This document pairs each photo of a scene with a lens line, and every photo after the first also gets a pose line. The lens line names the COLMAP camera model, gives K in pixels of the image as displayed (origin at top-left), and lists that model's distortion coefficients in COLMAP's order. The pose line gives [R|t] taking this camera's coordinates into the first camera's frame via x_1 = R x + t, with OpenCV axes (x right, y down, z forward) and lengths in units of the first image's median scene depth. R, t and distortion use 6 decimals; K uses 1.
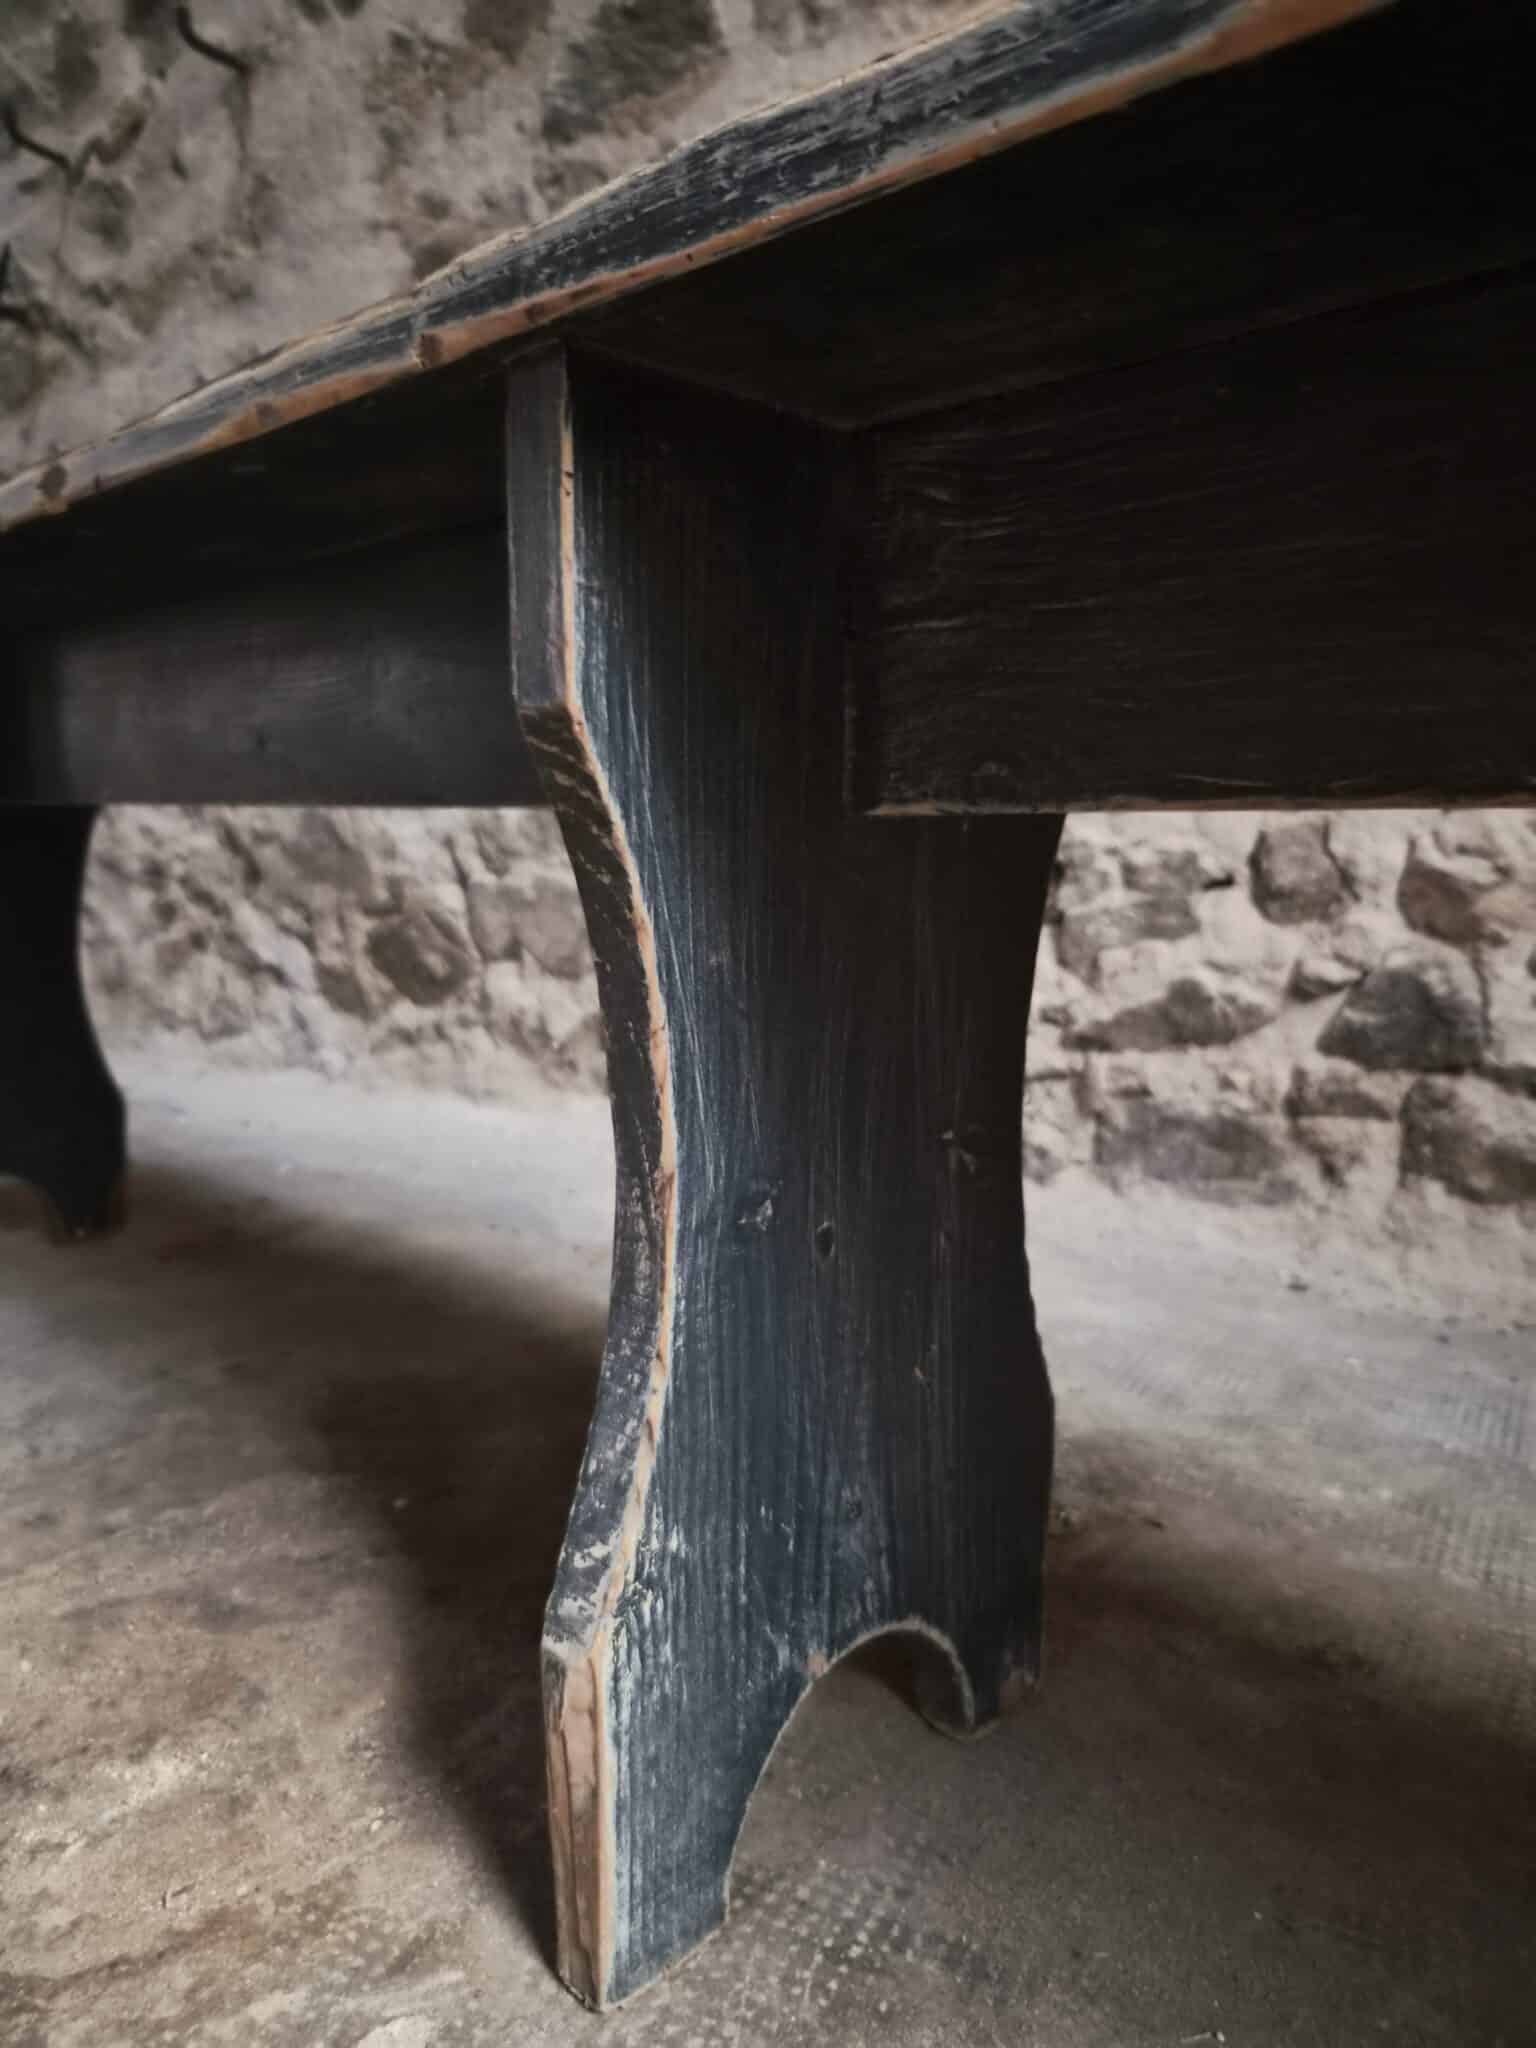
lens RADIAL K [[1409.3, 0, 795.5], [0, 1409.3, 1009.7], [0, 0, 1]] dist [0.046620, -0.052187]
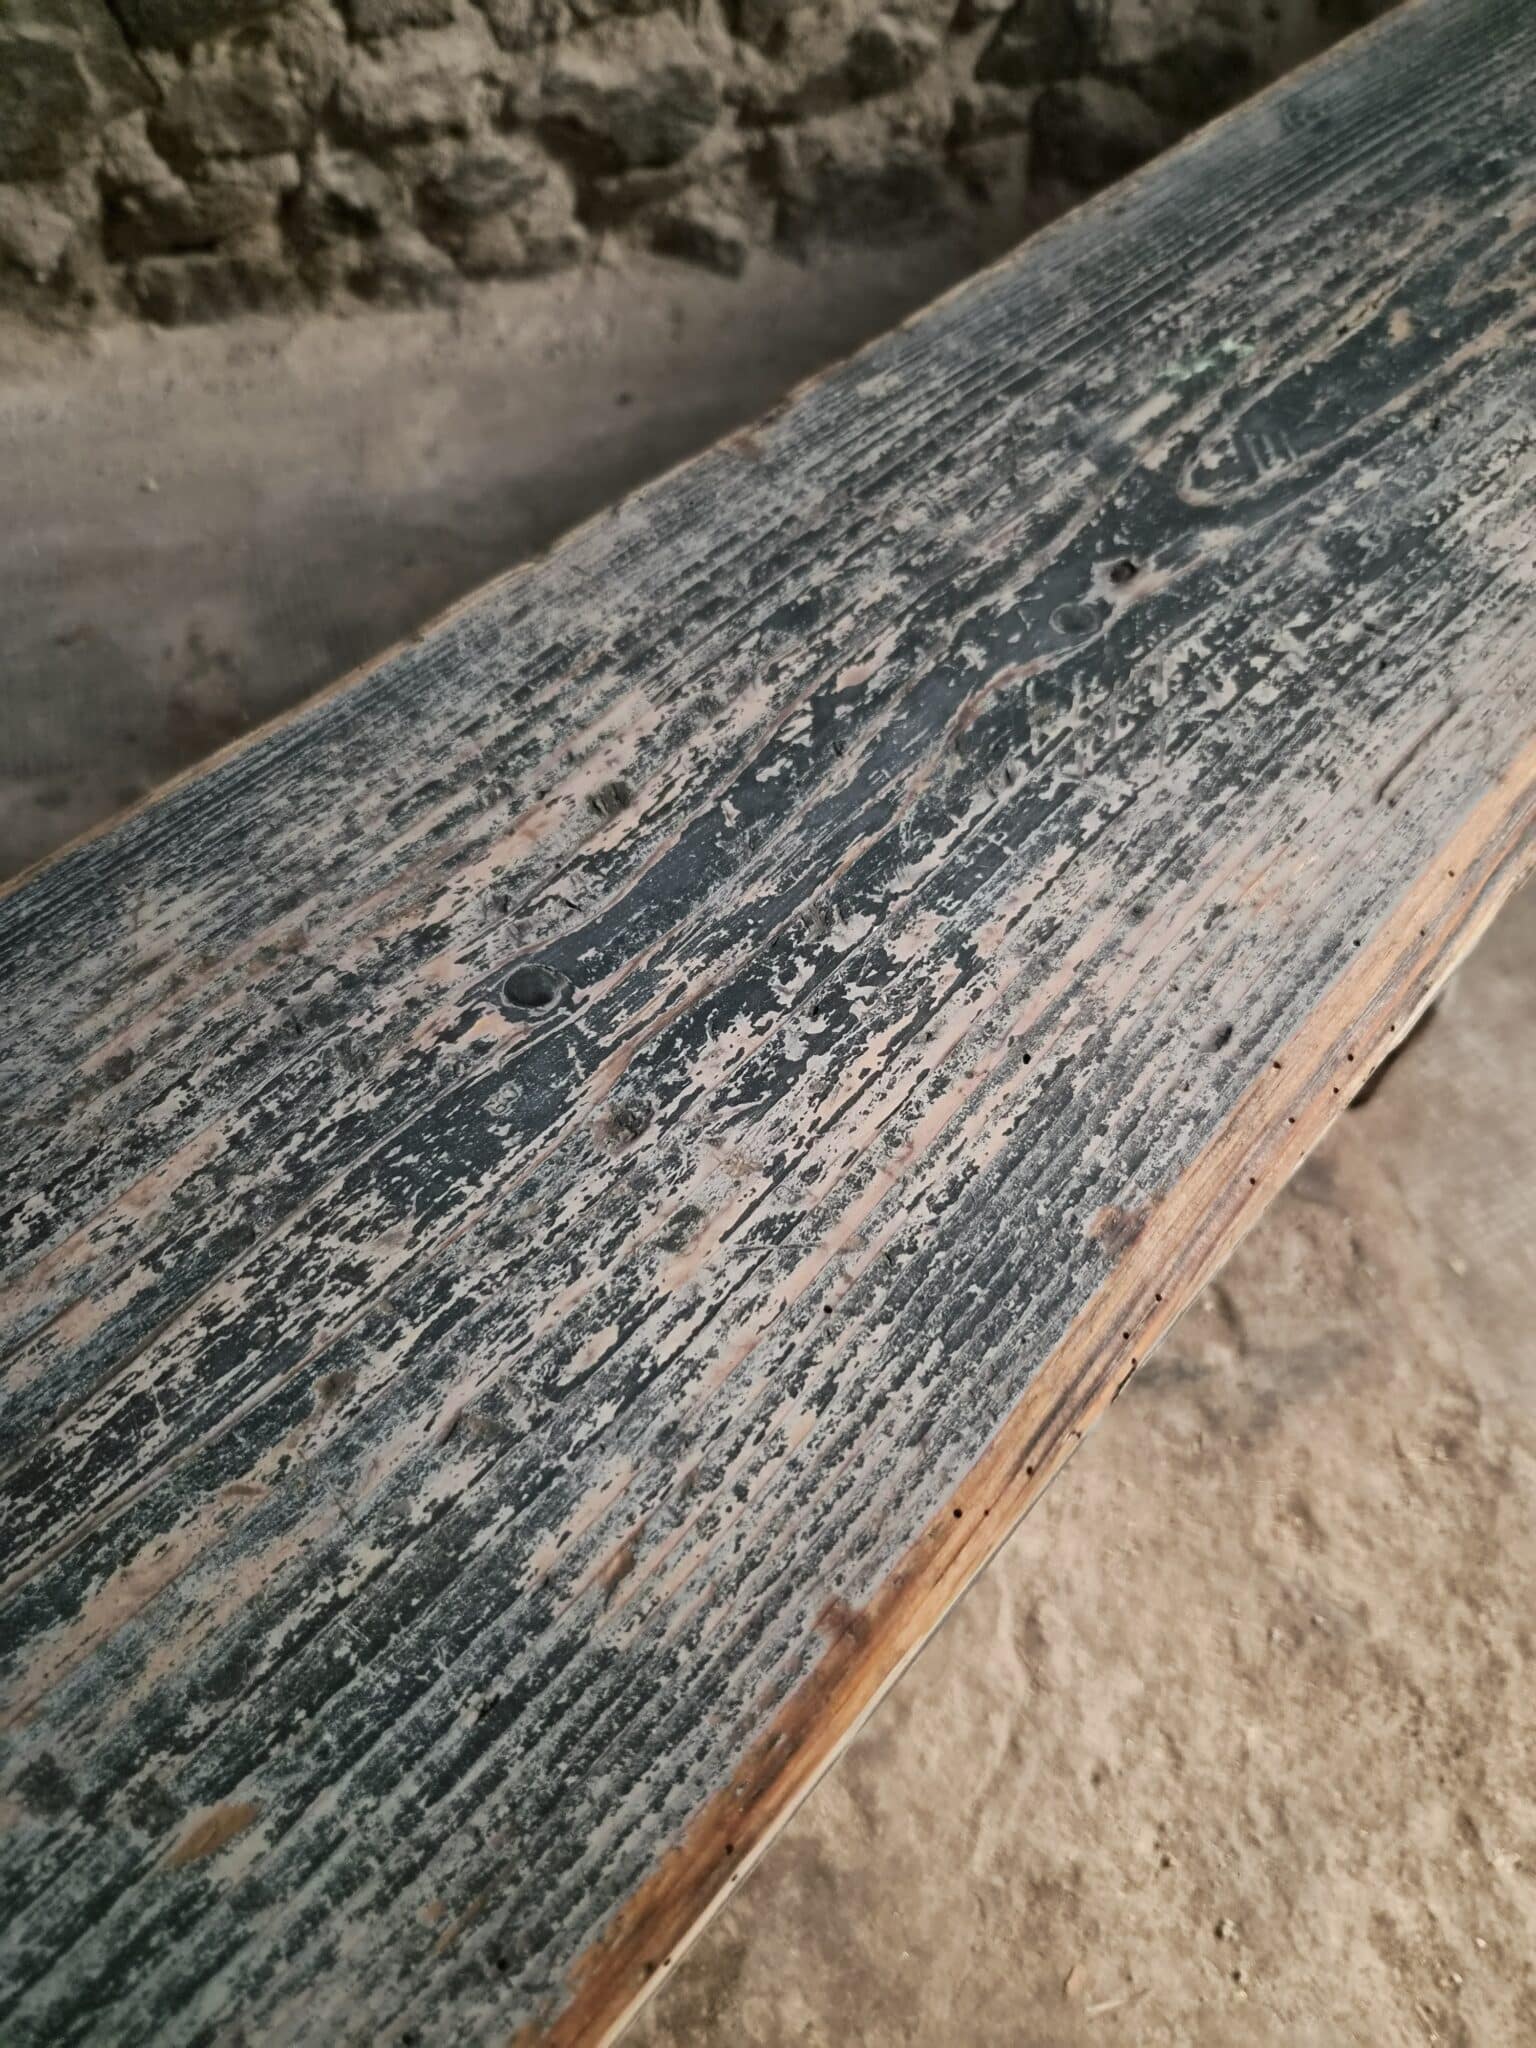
lens RADIAL K [[1414.4, 0, 764.4], [0, 1414.4, 1031.3], [0, 0, 1]] dist [0.033518, -0.036932]
pose [[0.664658, -0.616670, 0.421839, -0.707573], [0.100924, 0.633527, 0.767110, -0.387737], [-0.740300, -0.467292, 0.483315, 0.221713]]
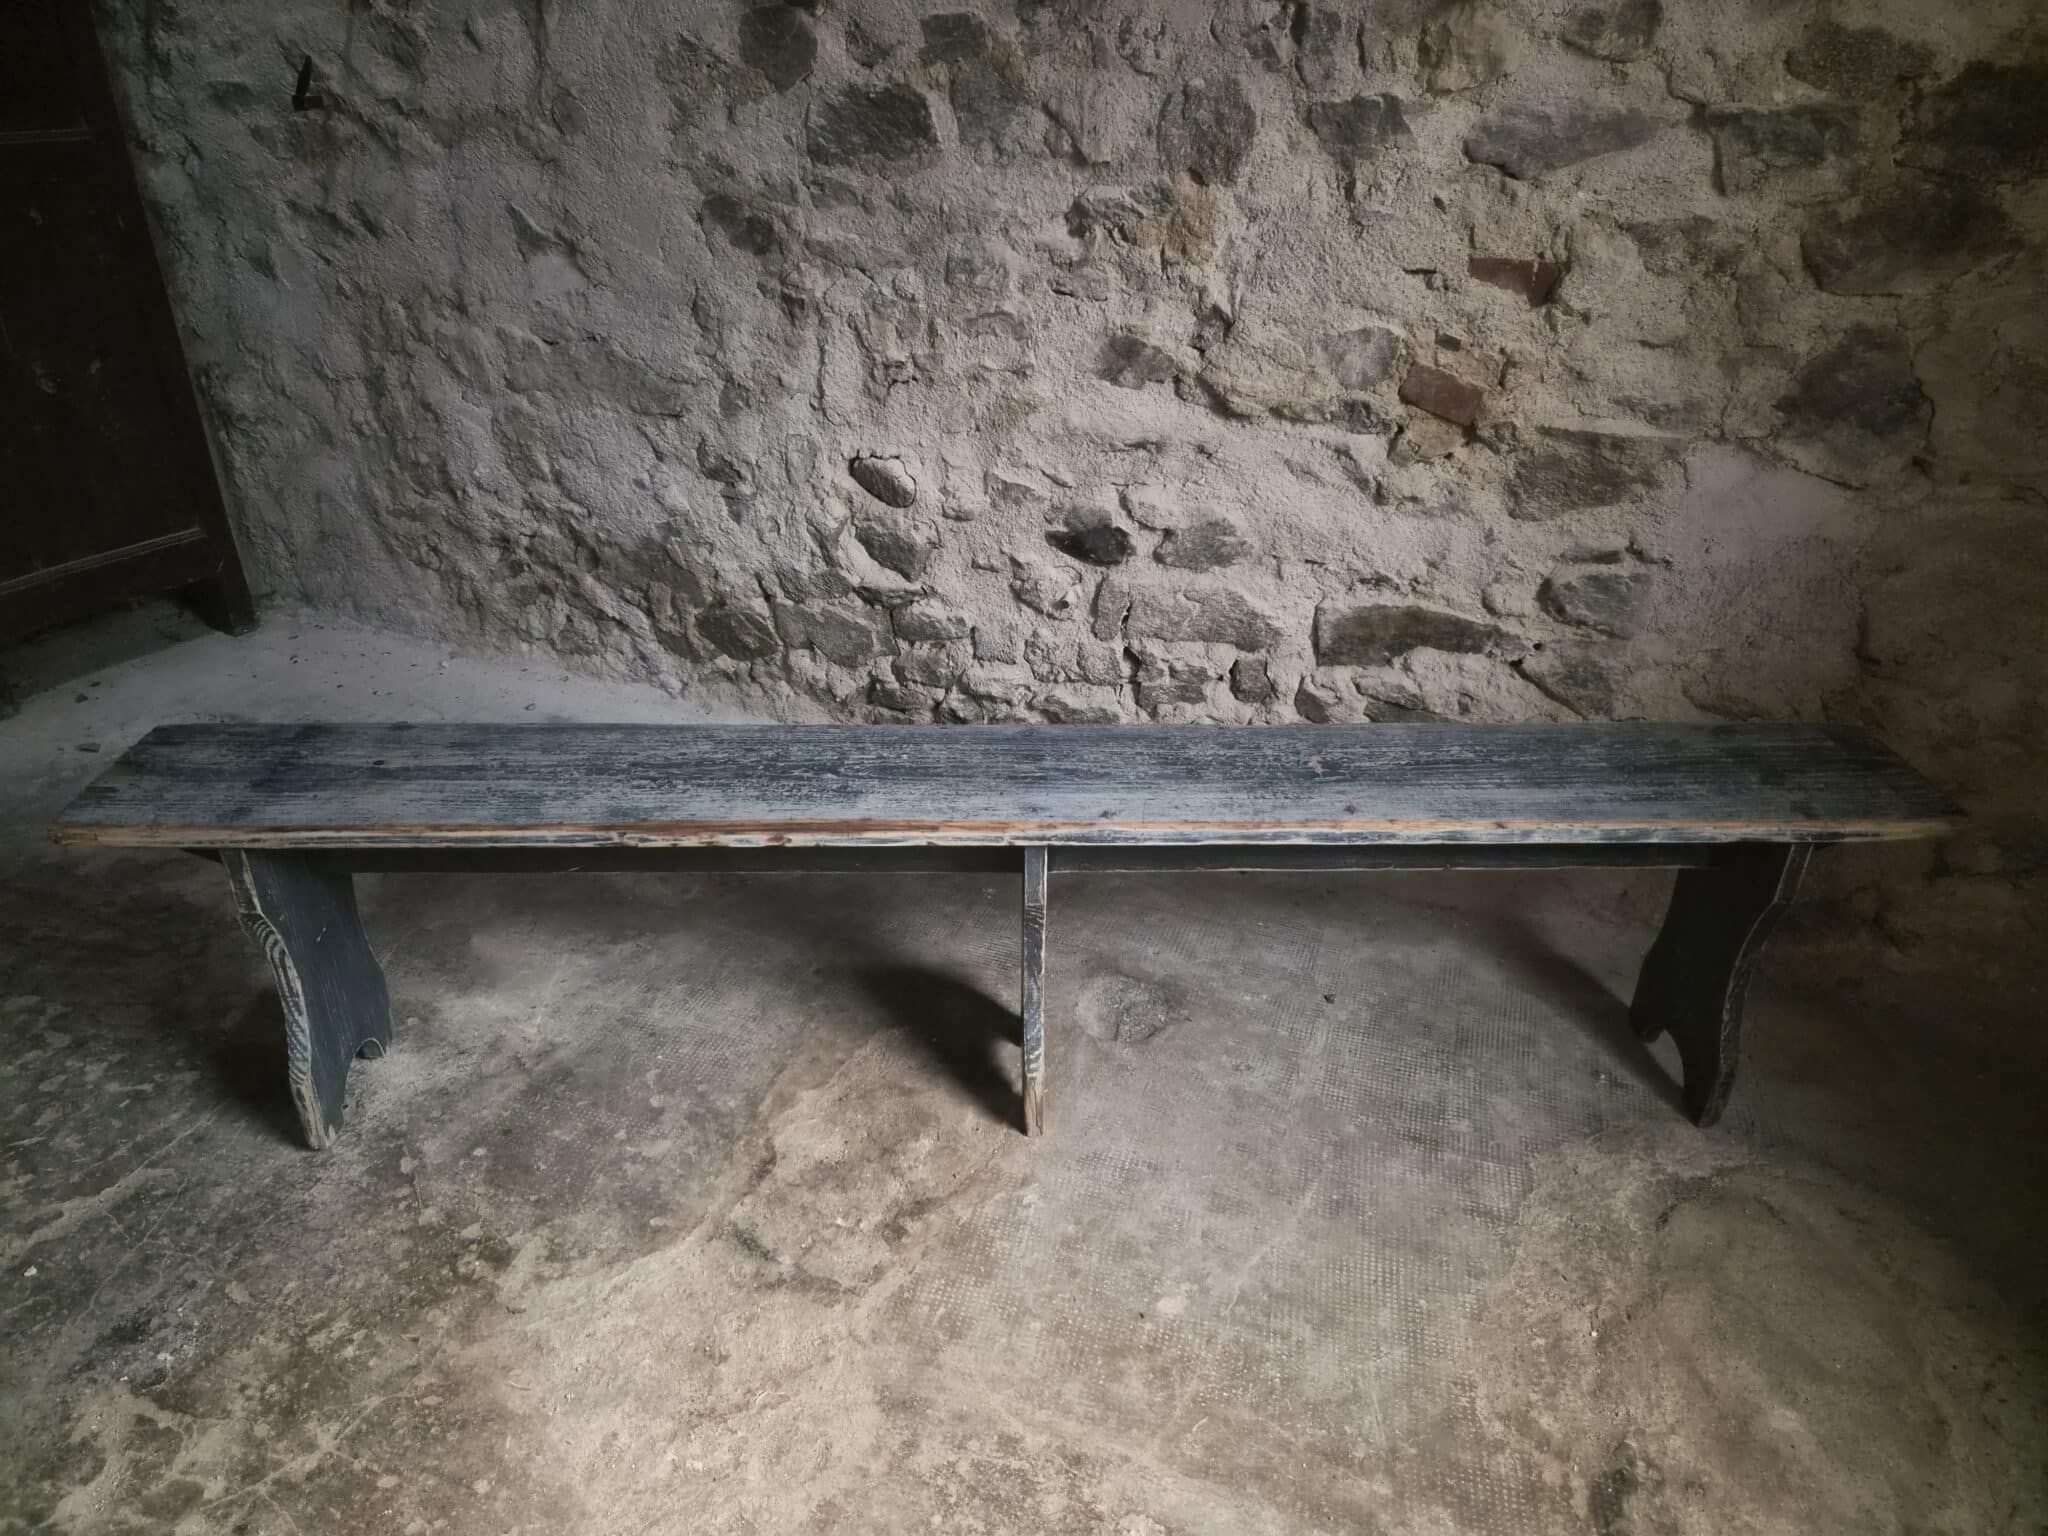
lens RADIAL K [[1372.2, 0, 1031.5], [0, 1372.2, 756.1], [0, 0, 1]] dist [0.075455, -0.061623]
pose [[0.984338, -0.072327, 0.160774, -0.309772], [0.008559, 0.930498, 0.366198, -0.757942], [-0.176086, -0.359086, 0.916543, -0.869238]]
